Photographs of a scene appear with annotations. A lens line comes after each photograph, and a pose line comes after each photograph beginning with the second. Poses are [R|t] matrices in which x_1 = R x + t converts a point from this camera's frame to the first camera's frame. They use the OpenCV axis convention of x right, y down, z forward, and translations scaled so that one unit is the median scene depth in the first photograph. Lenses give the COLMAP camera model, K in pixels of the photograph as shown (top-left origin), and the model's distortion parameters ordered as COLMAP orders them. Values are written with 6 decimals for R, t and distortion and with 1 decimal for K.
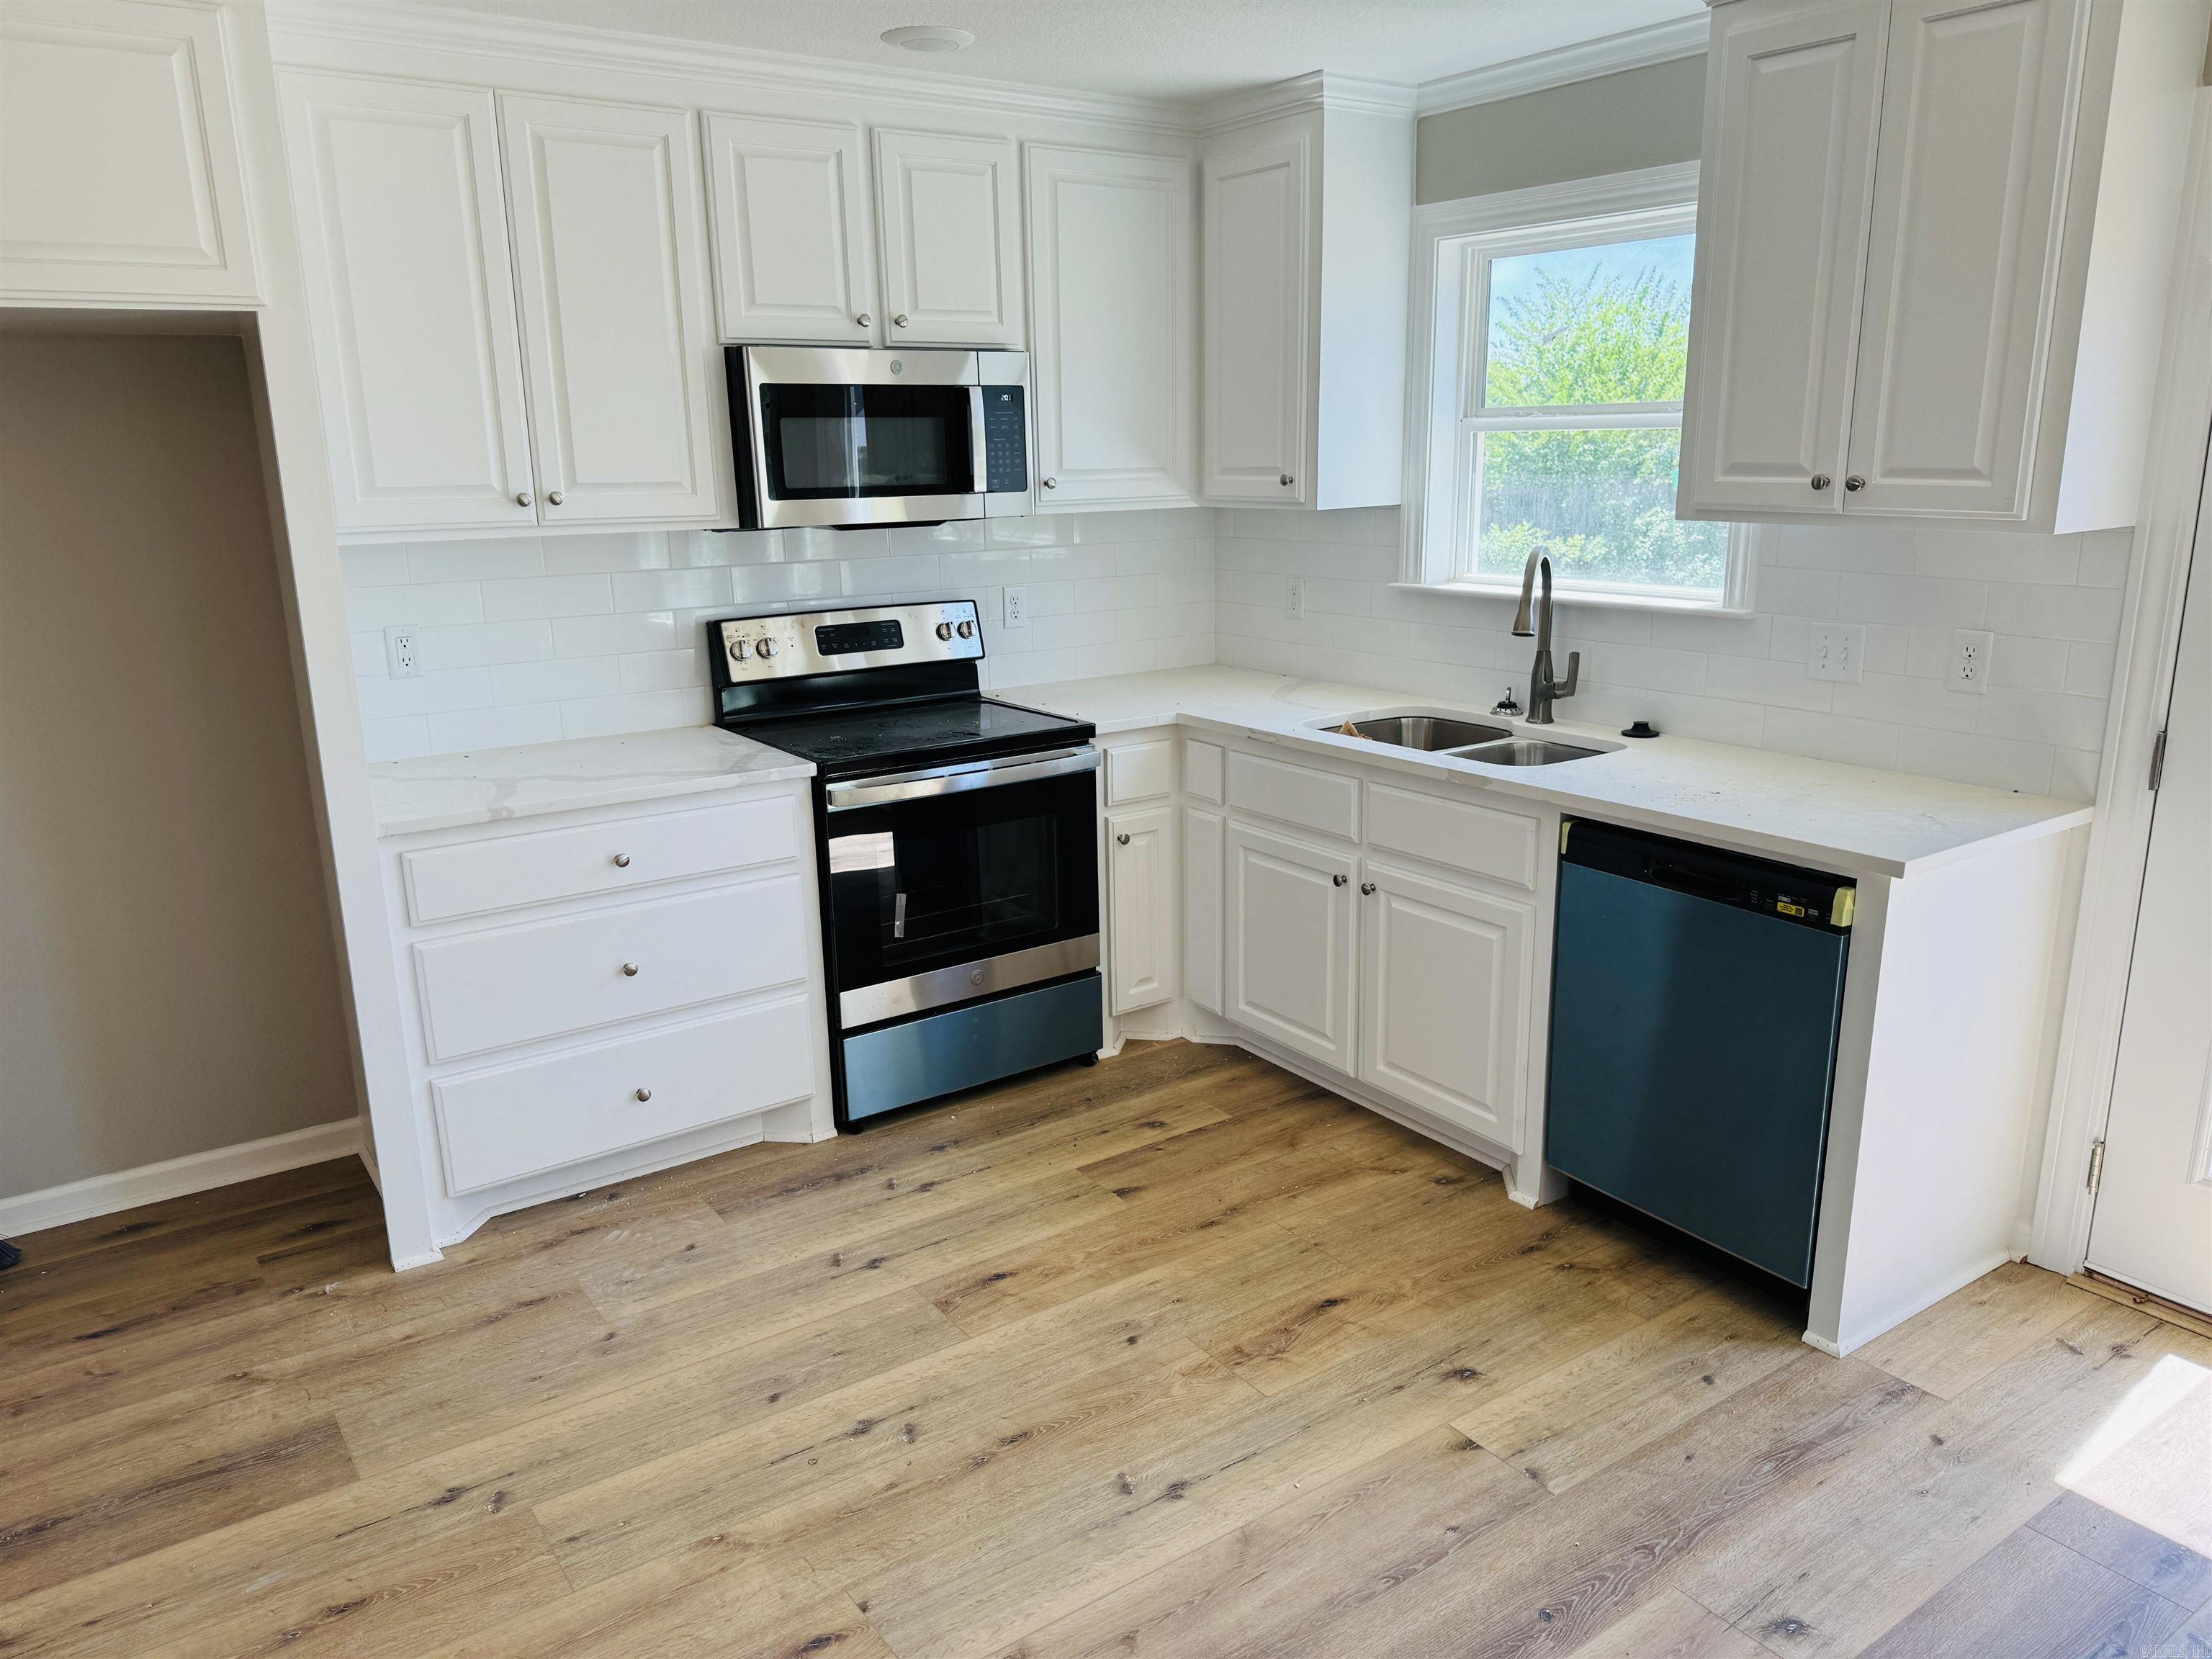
lens RADIAL K [[1529.2, 0, 1128.2], [0, 1529.2, 847.8], [0, 0, 1]] dist [0.036936, -0.026533]
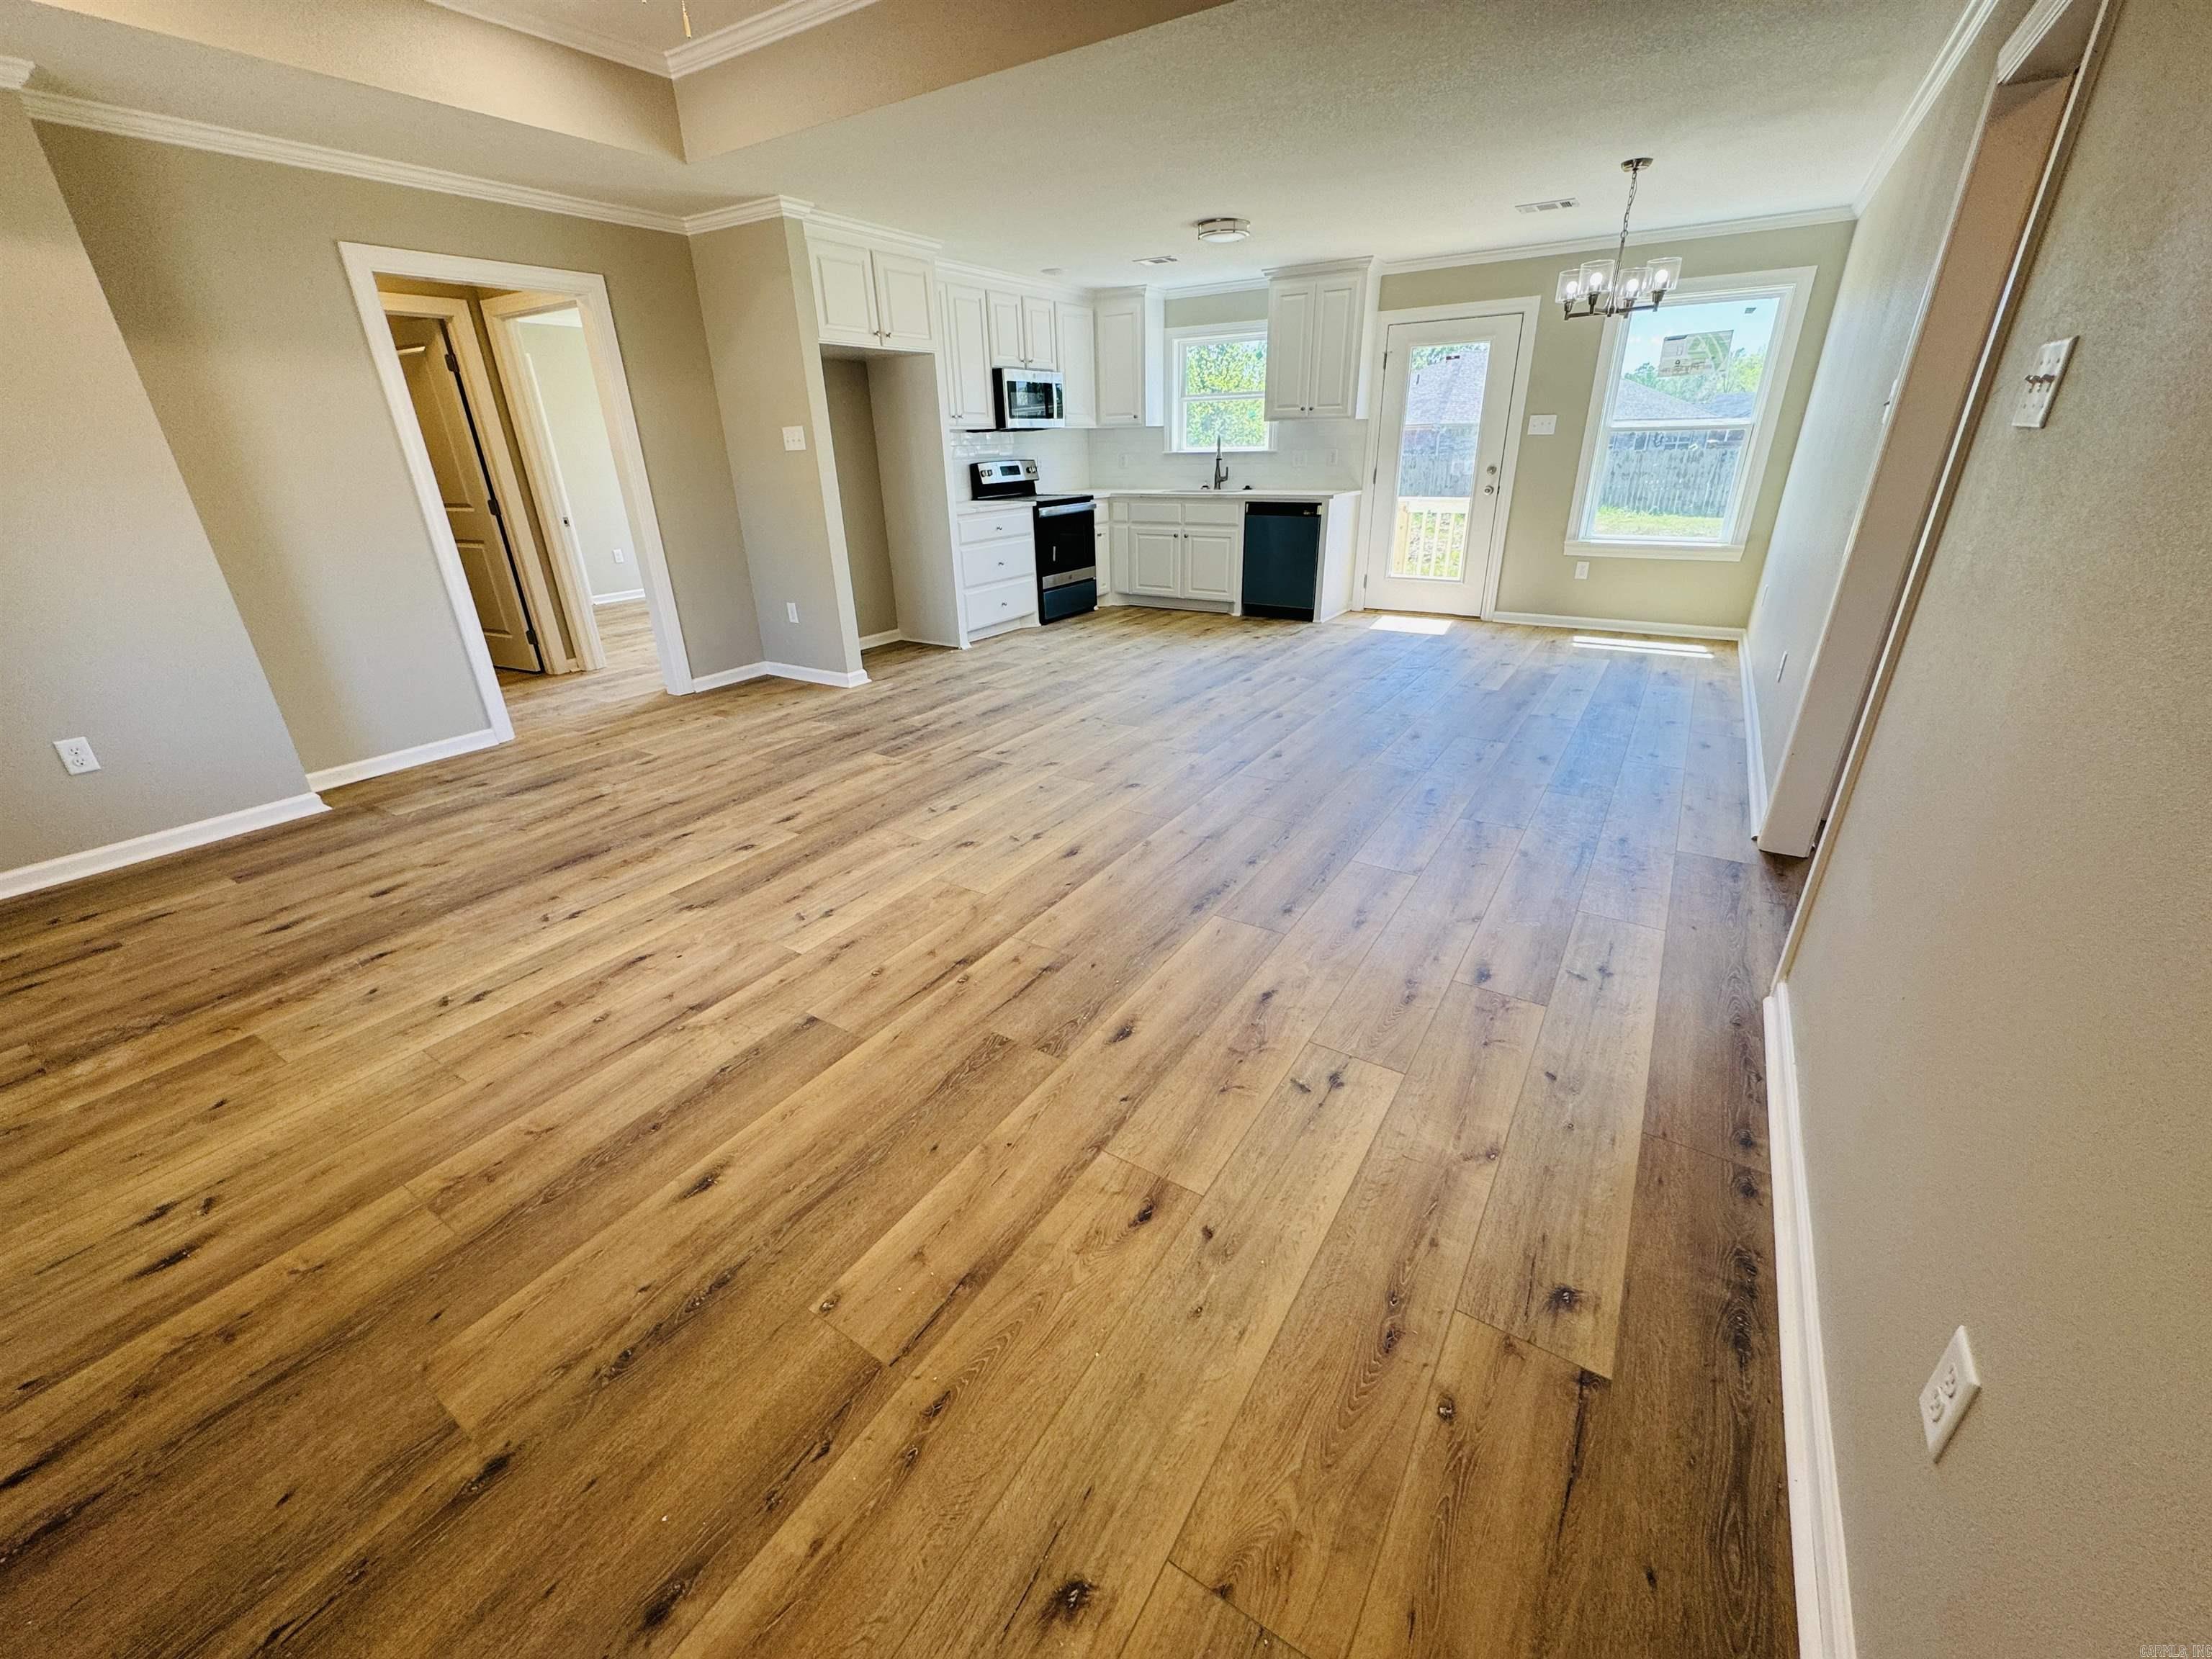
lens RADIAL K [[882.0, 0, 1118.0], [0, 882.0, 829.1], [0, 0, 1]] dist [-0.001571, 0.000852]
pose [[0.925907, -0.156137, 0.343972, -0.813893], [0.102841, 0.980376, 0.168189, 0.340432], [-0.363482, -0.120353, 0.923794, -0.928889]]
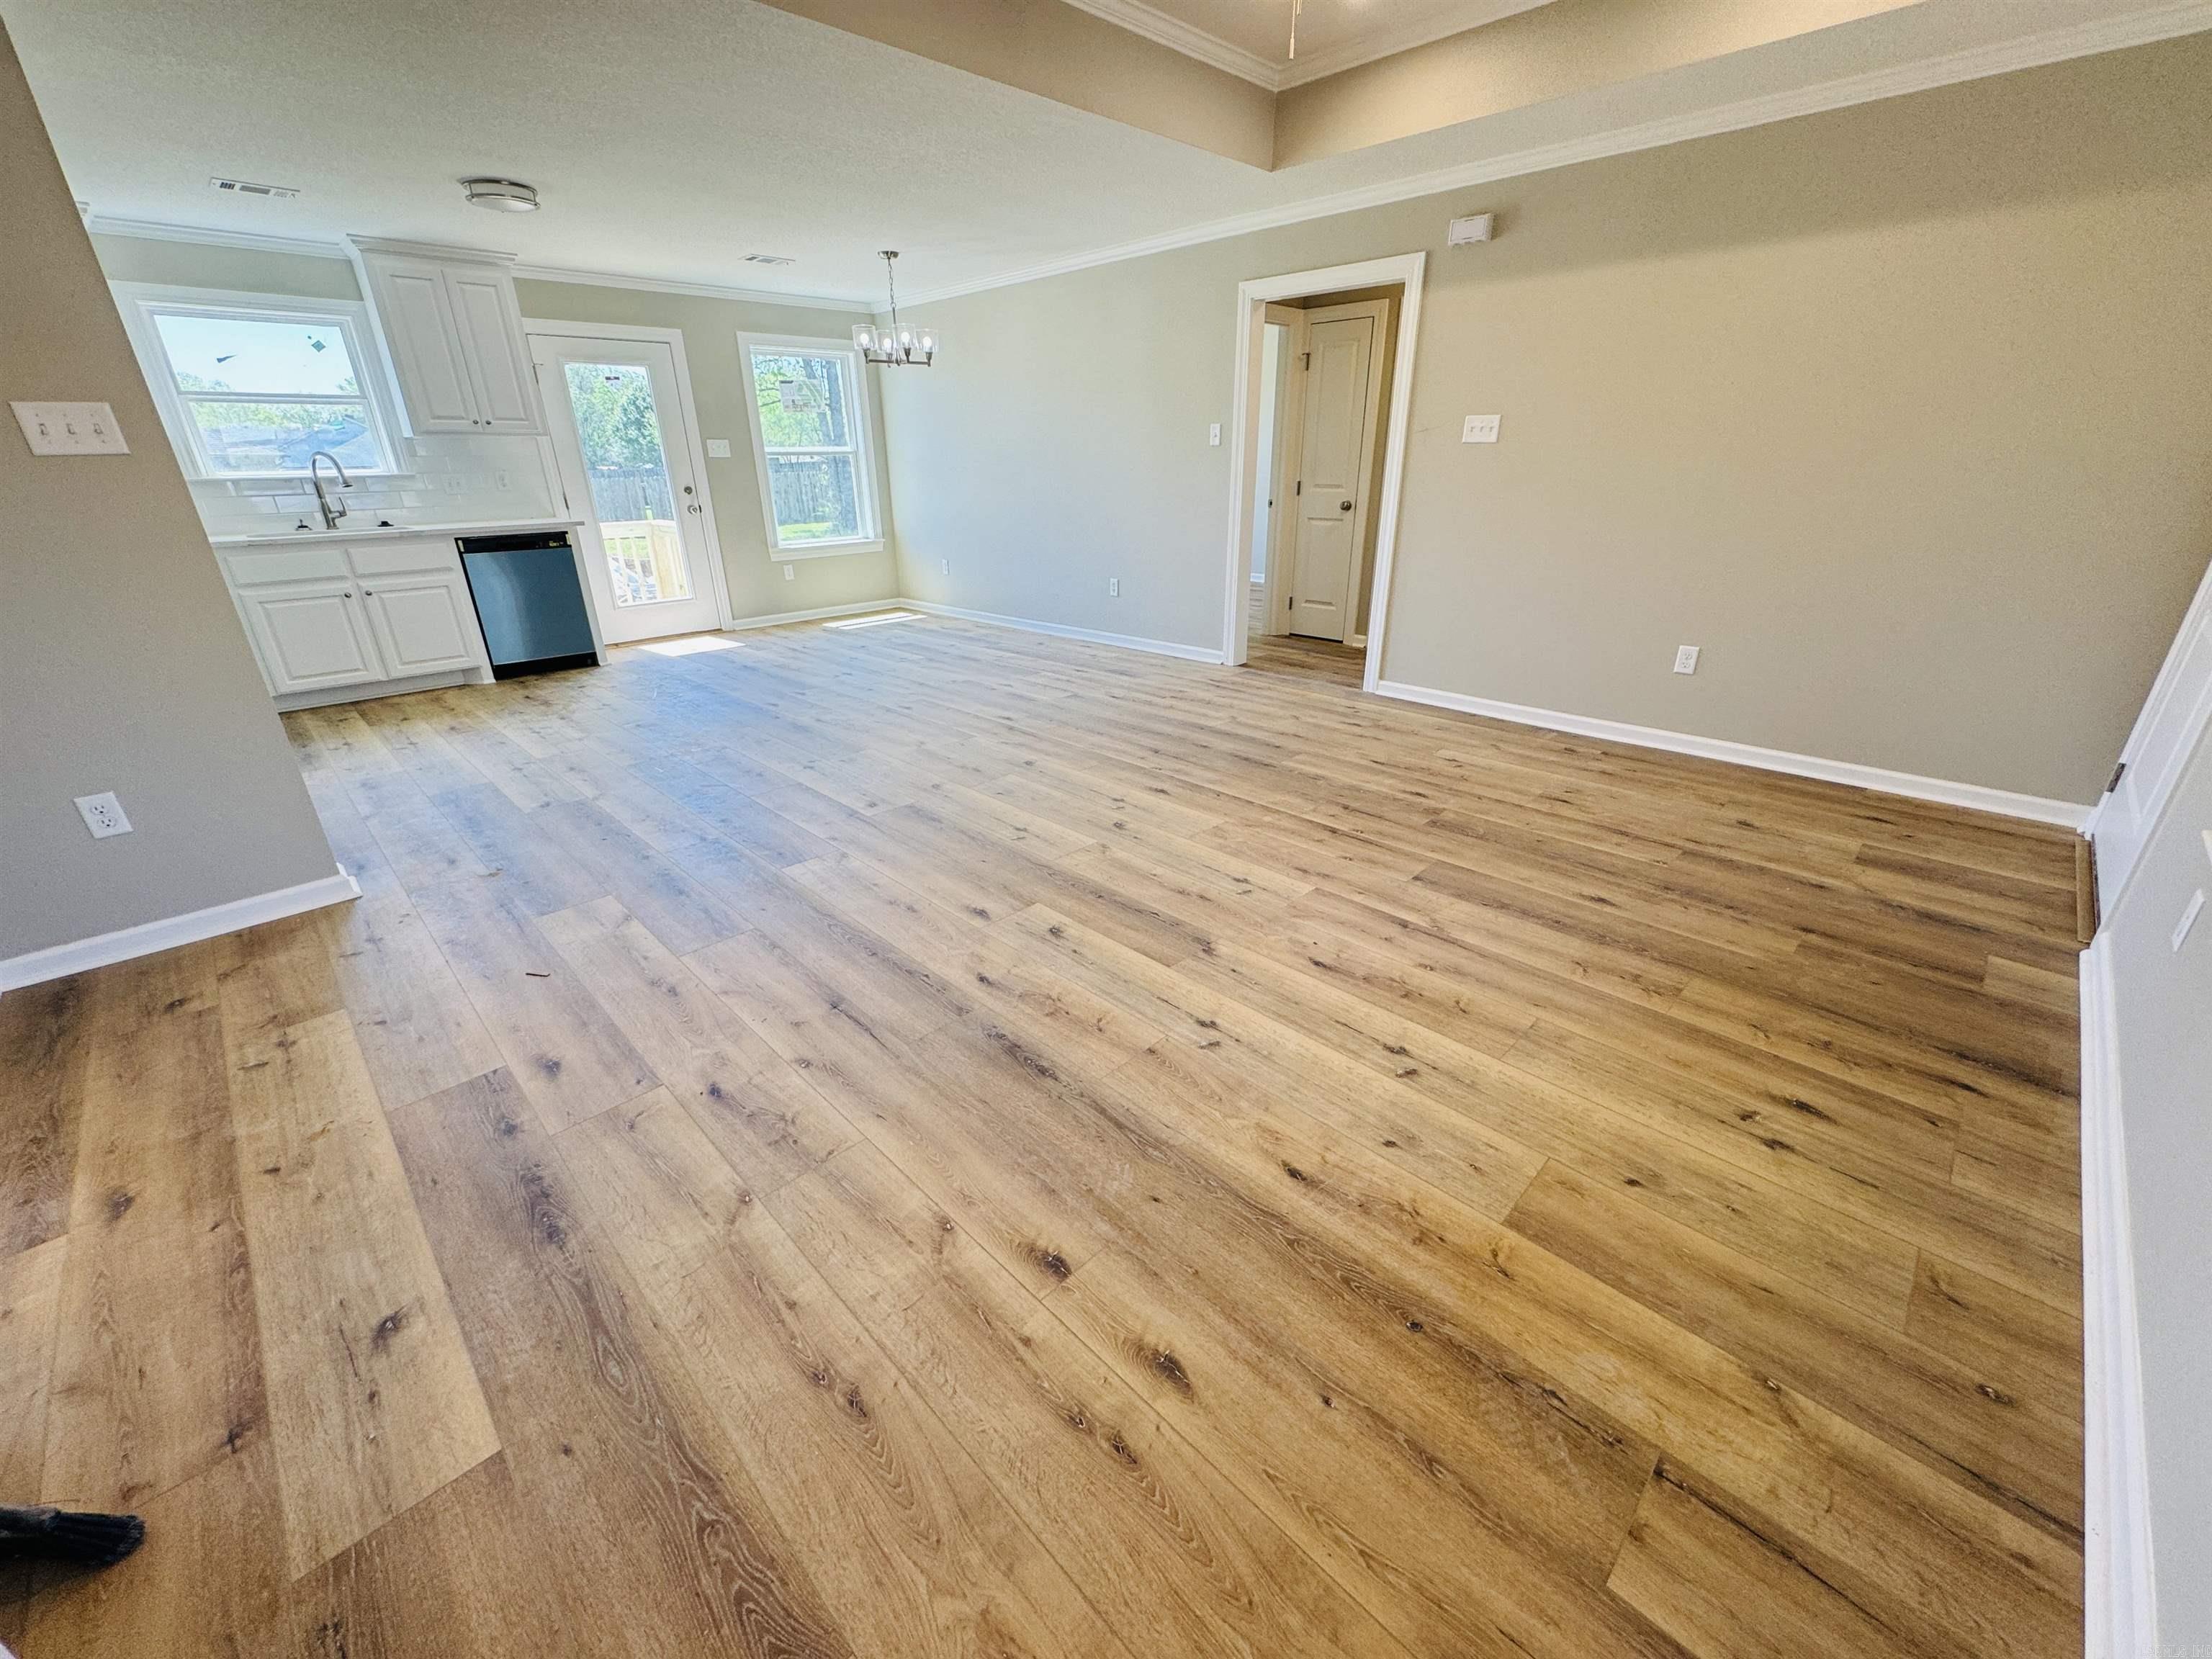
lens RADIAL K [[882.0, 0, 1099.9], [0, 882.0, 827.7], [0, 0, 1]] dist [-0.001571, 0.000852]
pose [[-0.165076, -0.367248, 0.915357, -1.528819], [0.265326, 0.877341, 0.399844, 0.105954], [-0.949922, 0.308873, -0.047388, 0.062135]]
